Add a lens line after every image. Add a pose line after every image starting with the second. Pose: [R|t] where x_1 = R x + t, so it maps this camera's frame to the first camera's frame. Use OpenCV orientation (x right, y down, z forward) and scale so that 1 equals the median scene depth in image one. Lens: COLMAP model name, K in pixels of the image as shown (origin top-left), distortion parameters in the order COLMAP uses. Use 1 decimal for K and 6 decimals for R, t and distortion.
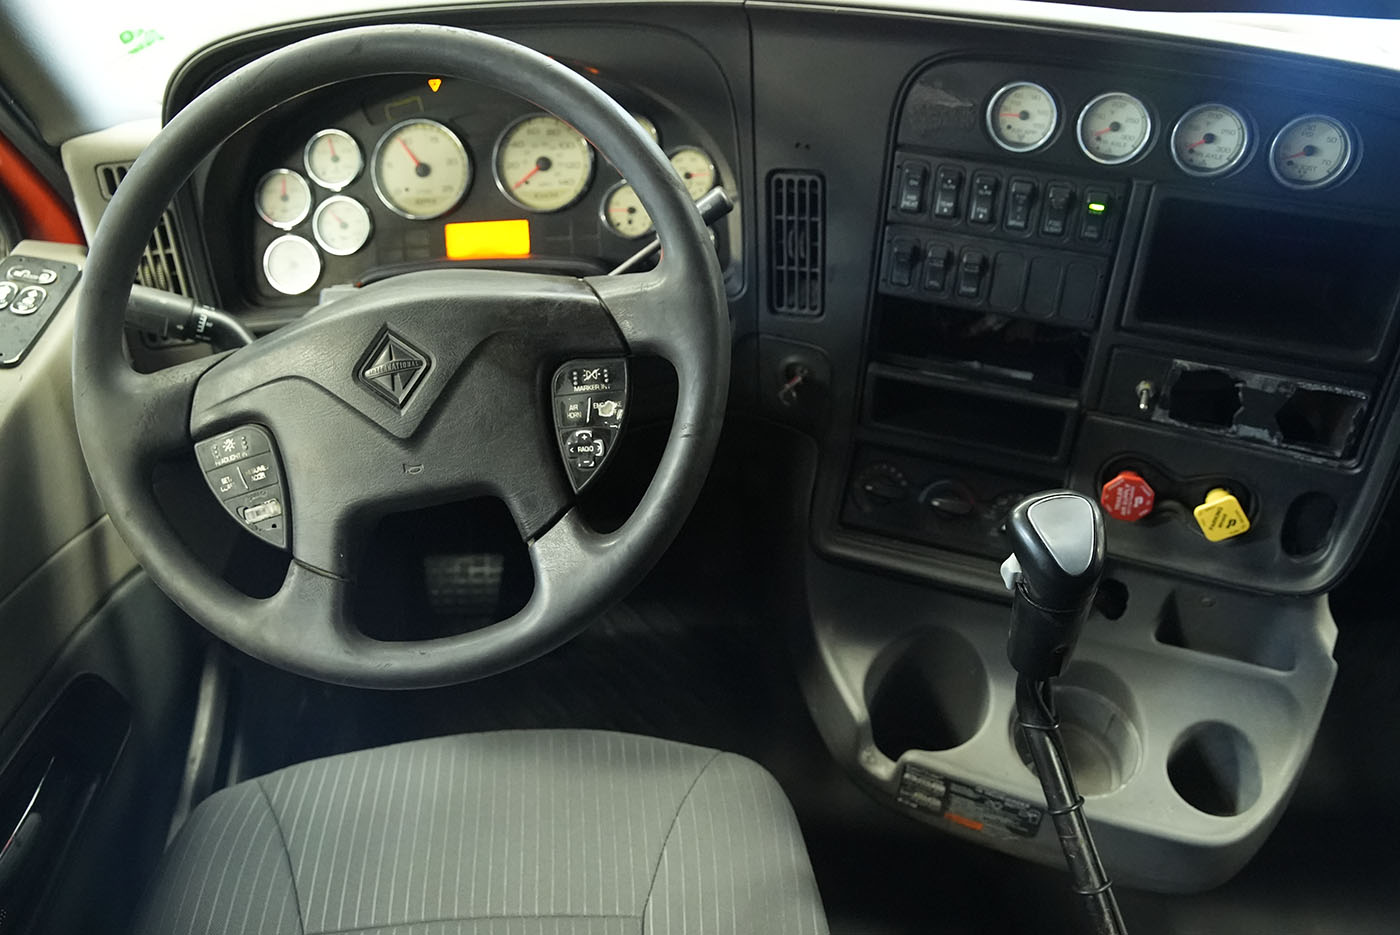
lens RADIAL K [[1058.5, 0, 700.8], [0, 1058.5, 443.1], [0, 0, 1]] dist [-0.097932, 0.106951]
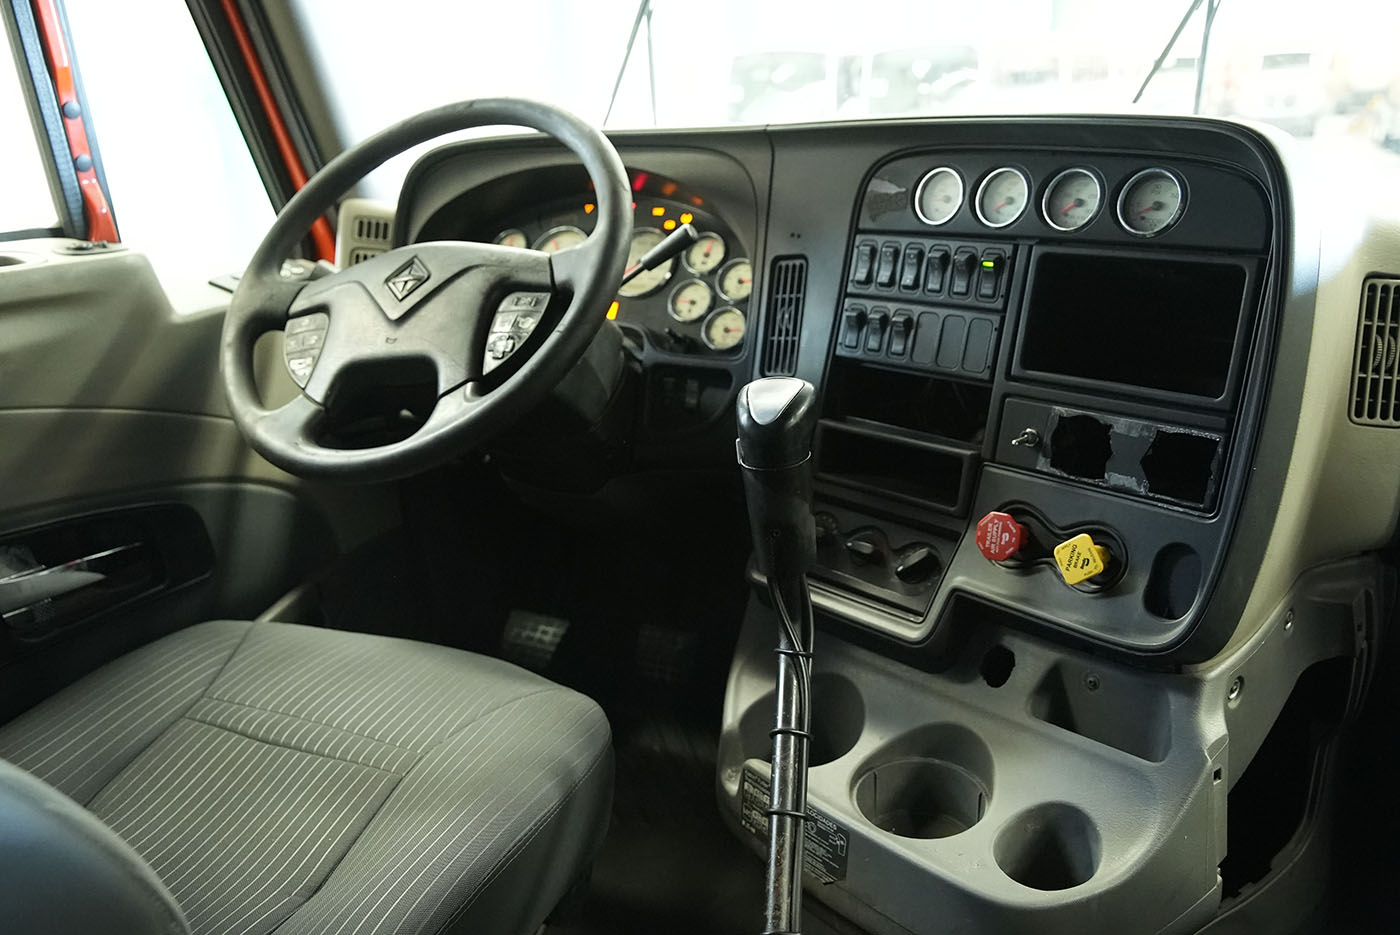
lens RADIAL K [[1058.5, 0, 700.8], [0, 1058.5, 443.1], [0, 0, 1]] dist [-0.097932, 0.106951]
pose [[0.898056, 0.139611, -0.417137, 0.564031], [-0.294608, 0.895094, -0.334685, 0.398335], [0.326651, 0.423457, 0.844975, 0.009319]]
